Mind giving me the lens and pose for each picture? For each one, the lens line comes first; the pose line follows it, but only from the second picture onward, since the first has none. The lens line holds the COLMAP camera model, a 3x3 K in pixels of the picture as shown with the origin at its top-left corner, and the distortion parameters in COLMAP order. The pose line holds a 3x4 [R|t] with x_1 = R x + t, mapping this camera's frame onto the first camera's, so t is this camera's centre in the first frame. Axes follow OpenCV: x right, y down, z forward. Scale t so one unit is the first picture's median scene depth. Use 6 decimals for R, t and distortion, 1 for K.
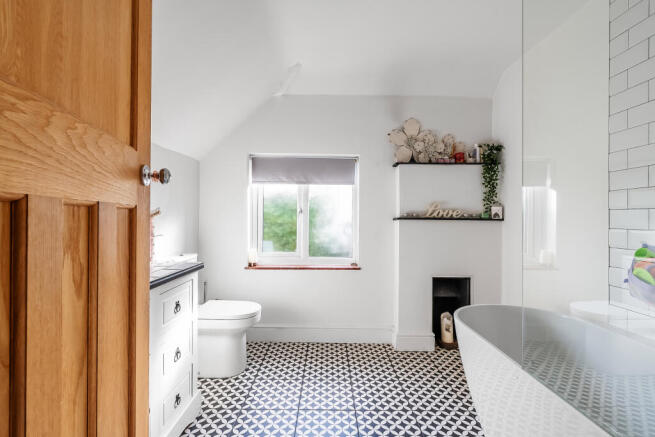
lens RADIAL K [[319.1, 0, 327.4], [0, 319.1, 219.8], [0, 0, 1]] dist [0.004505, -0.000471]
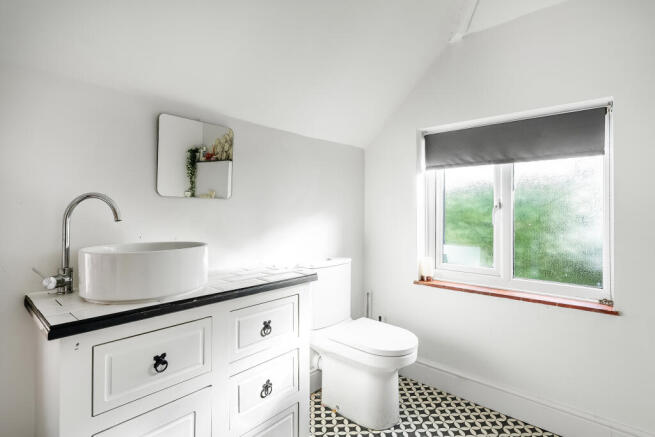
lens RADIAL K [[323.7, 0, 326.2], [0, 323.7, 211.9], [0, 0, 1]] dist [-0.004284, 0.001383]
pose [[0.741048, -0.010084, -0.671376, 0.101408], [-0.003422, 0.999818, -0.018795, -0.000037], [0.671443, 0.016225, 0.740878, 0.284503]]
